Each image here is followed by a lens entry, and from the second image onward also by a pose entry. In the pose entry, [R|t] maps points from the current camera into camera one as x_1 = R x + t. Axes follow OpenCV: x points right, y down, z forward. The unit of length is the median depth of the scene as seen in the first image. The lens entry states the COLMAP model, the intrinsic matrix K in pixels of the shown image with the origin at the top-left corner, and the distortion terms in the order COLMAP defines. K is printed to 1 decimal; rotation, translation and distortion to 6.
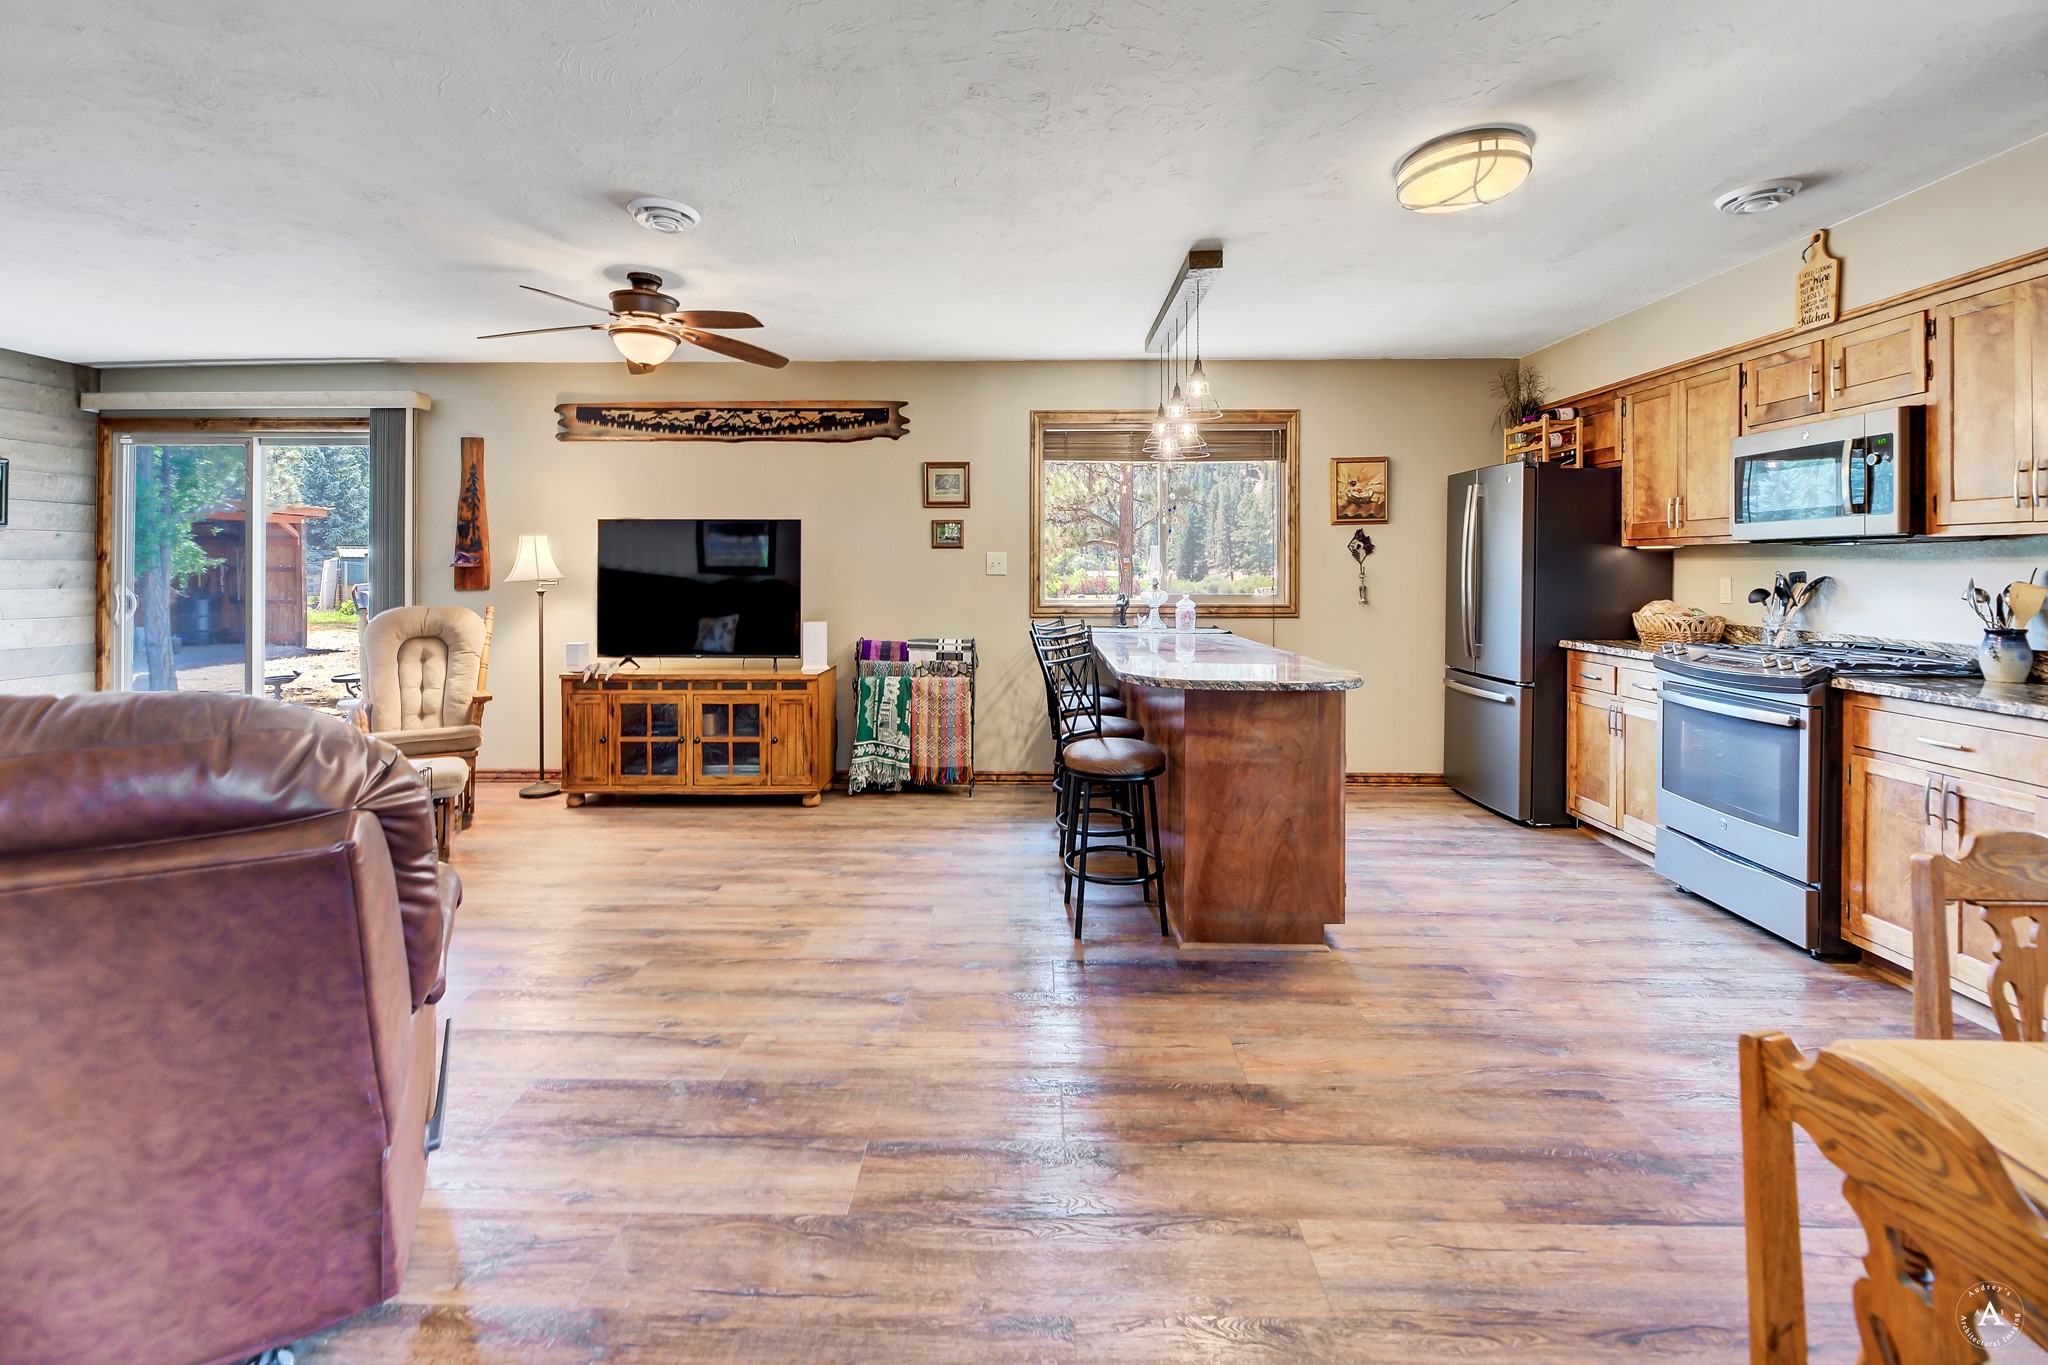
lens RADIAL K [[885.8, 0, 926.2], [0, 885.8, 579.2], [0, 0, 1]] dist [0.000104, 0.000022]
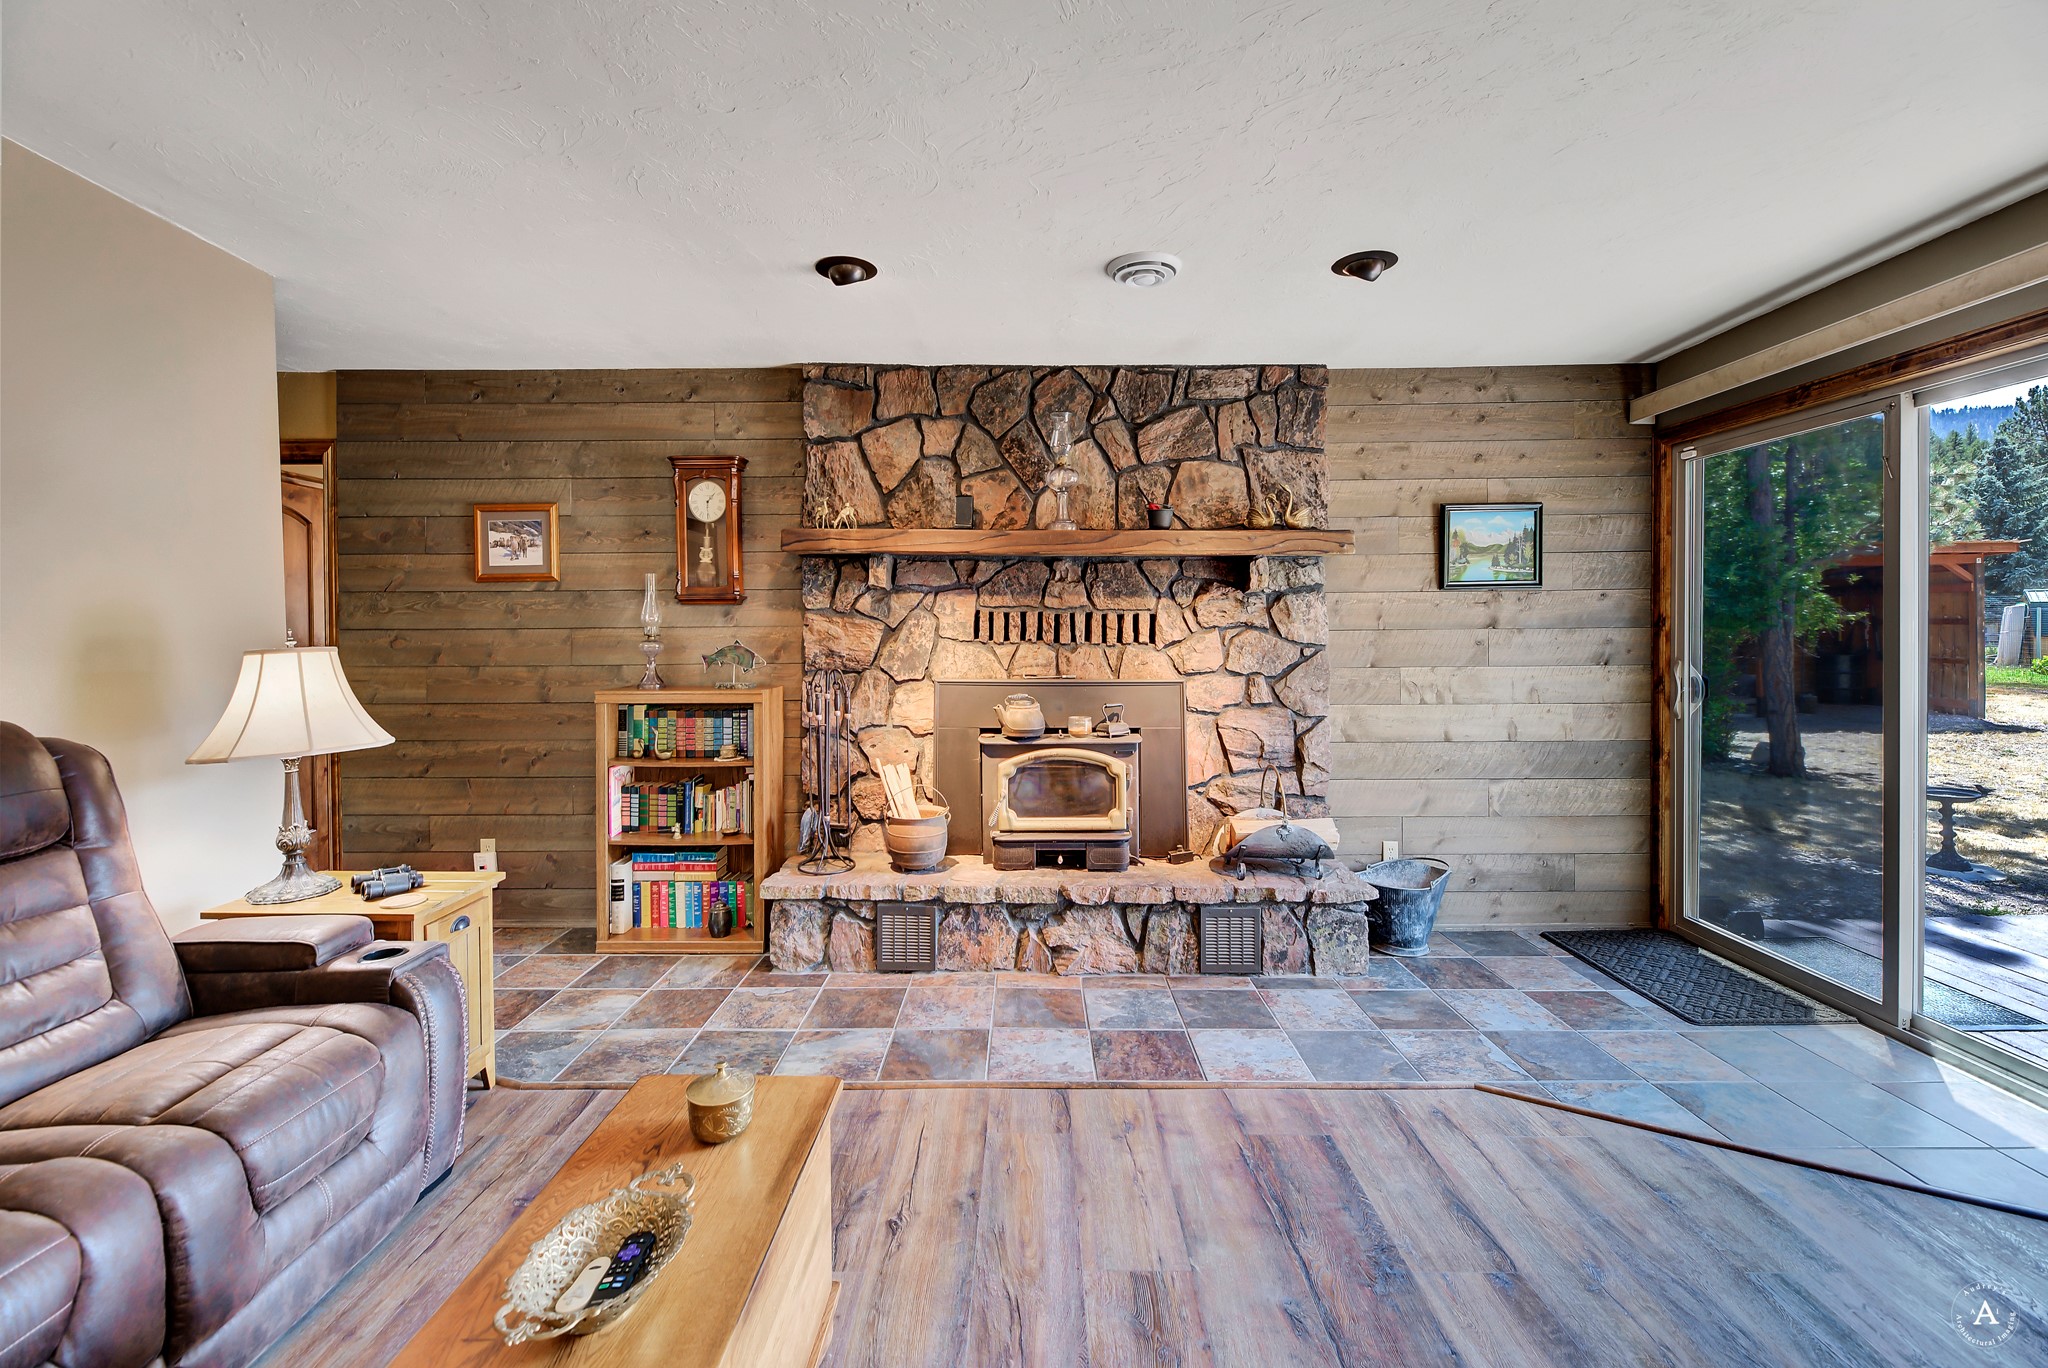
lens RADIAL K [[817.7, 0, 1019.1], [0, 817.7, 617.6], [0, 0, 1]] dist [0.014192, -0.008023]
pose [[0.097442, -0.013786, -0.995146, -0.427014], [-0.000687, 0.999903, -0.013919, -0.026492], [0.995241, 0.002040, 0.097423, 0.564034]]
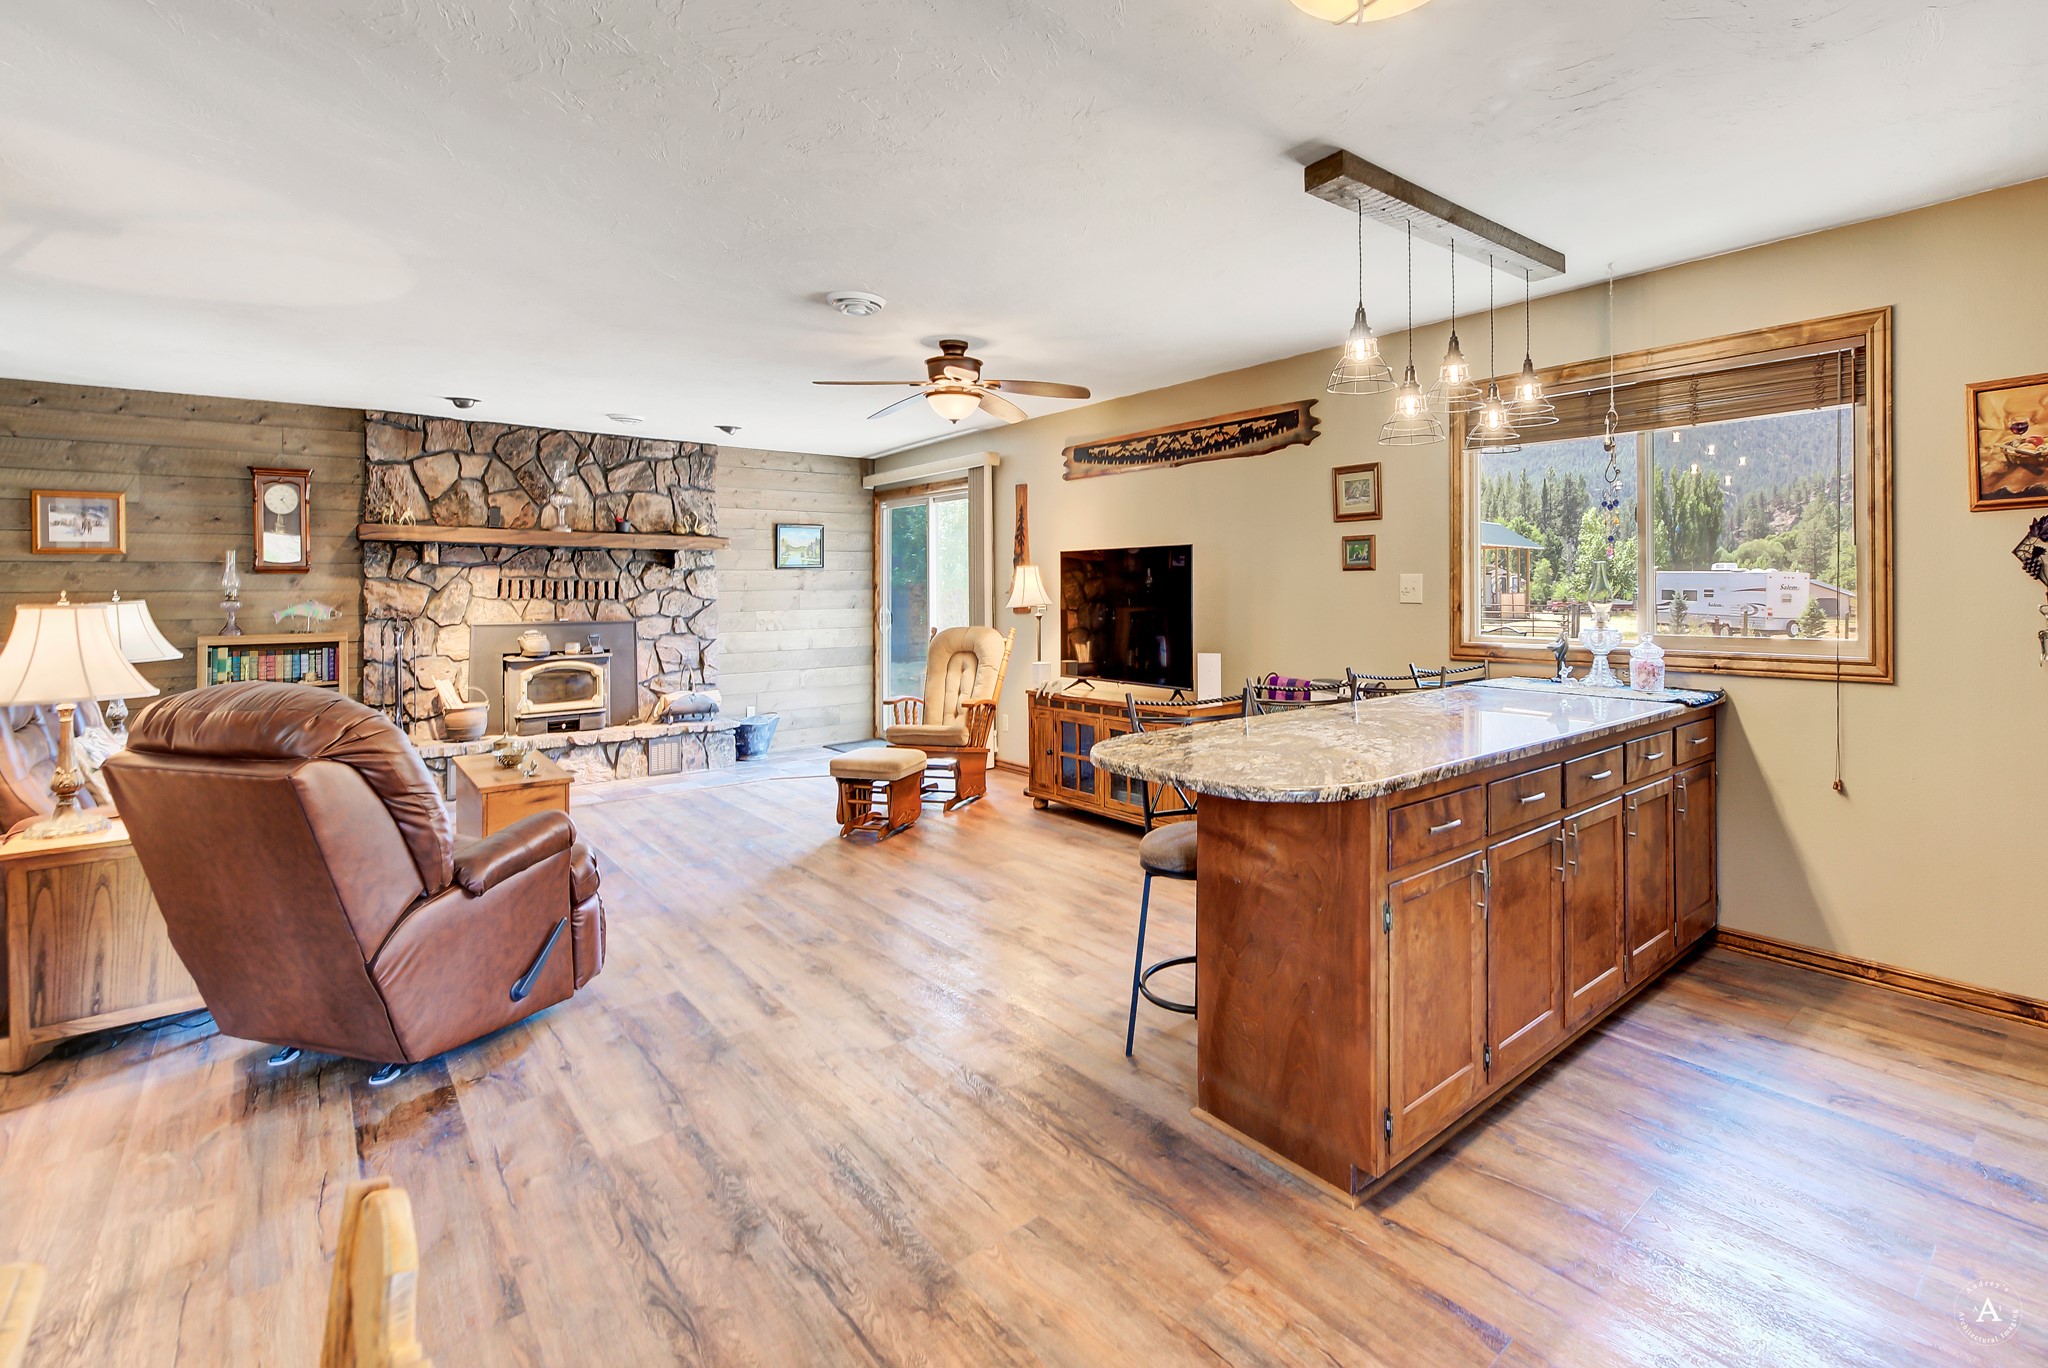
lens RADIAL K [[884.6, 0, 979.1], [0, 884.6, 587.9], [0, 0, 1]] dist [-0.000488, -0.000749]
pose [[0.680212, -0.010836, -0.732936, 0.354248], [0.006691, 0.999941, -0.008573, -0.012898], [0.732985, 0.000927, 0.680244, 0.173268]]
